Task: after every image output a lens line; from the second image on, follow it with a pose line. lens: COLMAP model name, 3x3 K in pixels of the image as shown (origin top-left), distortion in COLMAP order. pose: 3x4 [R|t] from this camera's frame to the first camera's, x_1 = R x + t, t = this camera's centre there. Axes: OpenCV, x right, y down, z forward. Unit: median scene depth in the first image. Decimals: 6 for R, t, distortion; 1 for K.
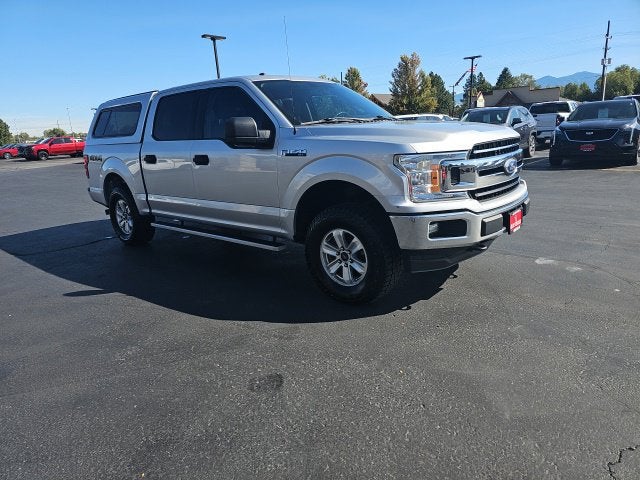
lens RADIAL K [[422.6, 0, 312.0], [0, 422.6, 239.6], [0, 0, 1]] dist [0.067162, -0.052694]
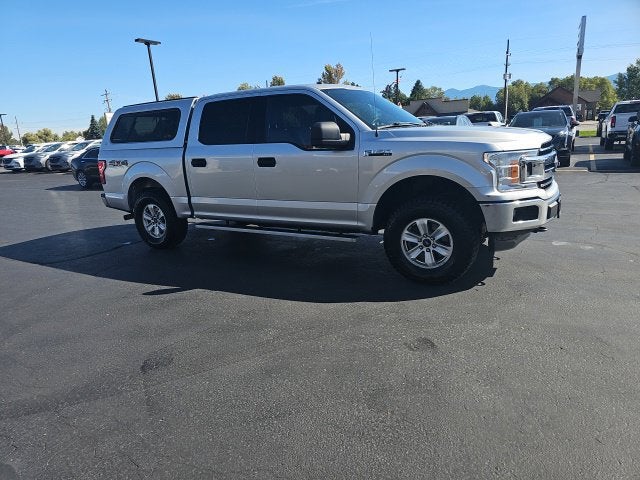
lens RADIAL K [[423.9, 0, 307.8], [0, 423.9, 241.1], [0, 0, 1]] dist [0.061396, -0.048112]
pose [[0.985860, -0.039964, 0.162734, -0.397658], [0.042307, 0.999045, -0.010959, 0.032671], [-0.162141, 0.017689, 0.986609, -0.081933]]
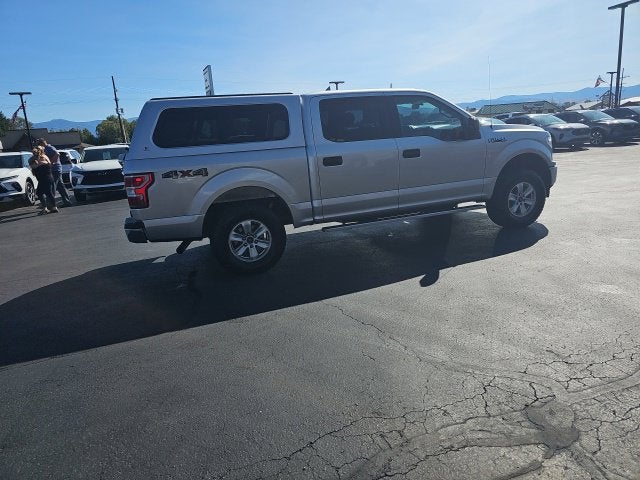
lens RADIAL K [[424.8, 0, 308.6], [0, 424.8, 241.6], [0, 0, 1]] dist [0.063592, -0.052690]
pose [[0.492727, -0.182393, 0.850854, -1.716713], [0.262763, 0.963329, 0.054338, -0.105622], [-0.829563, 0.196799, 0.522585, 0.774727]]
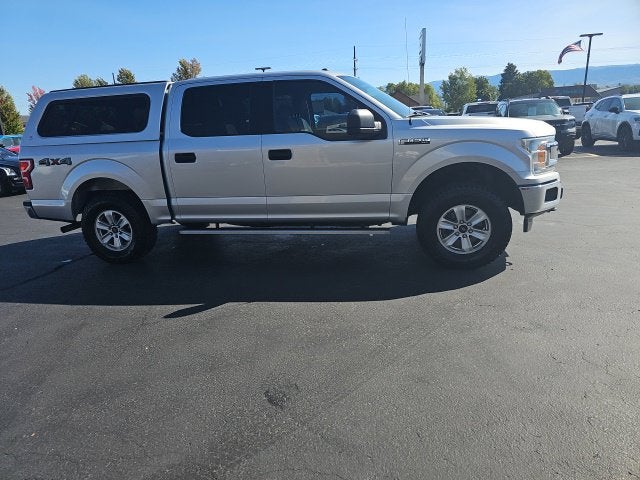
lens RADIAL K [[426.9, 0, 310.3], [0, 426.9, 242.0], [0, 0, 1]] dist [0.062581, -0.052921]
pose [[0.879659, -0.119323, 0.460394, -0.787264], [0.124951, 0.991993, 0.018361, 0.002134], [-0.458899, 0.041375, 0.887525, 0.127569]]
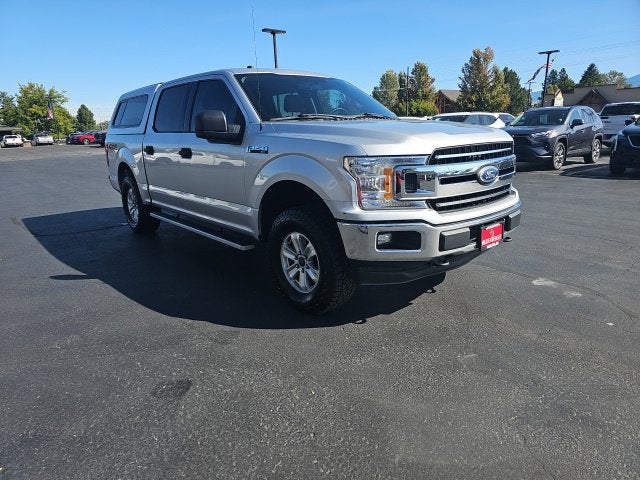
lens RADIAL K [[422.1, 0, 308.7], [0, 422.1, 242.2], [0, 0, 1]] dist [0.061228, -0.045042]
pose [[0.988055, 0.068637, -0.137974, 0.204876], [-0.066226, 0.997562, 0.022000, -0.023235], [0.139148, -0.012599, 0.990192, 0.061149]]
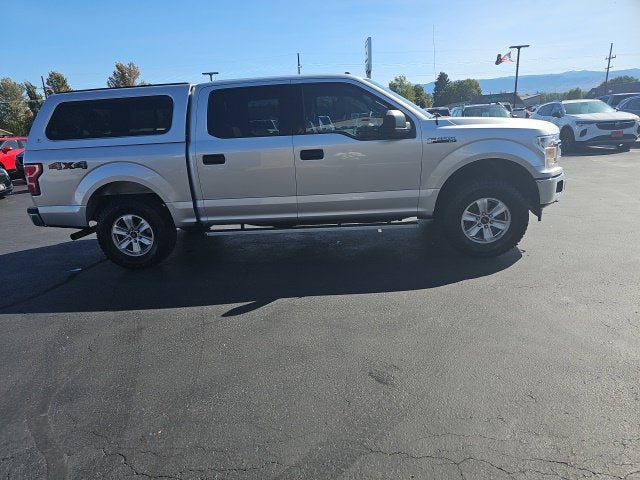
lens RADIAL K [[426.9, 0, 310.3], [0, 426.9, 242.0], [0, 0, 1]] dist [0.062581, -0.052921]
pose [[0.808302, -0.145960, 0.570388, -1.016243], [0.161381, 0.986606, 0.023774, -0.009197], [-0.566219, 0.072833, 0.821031, 0.221147]]
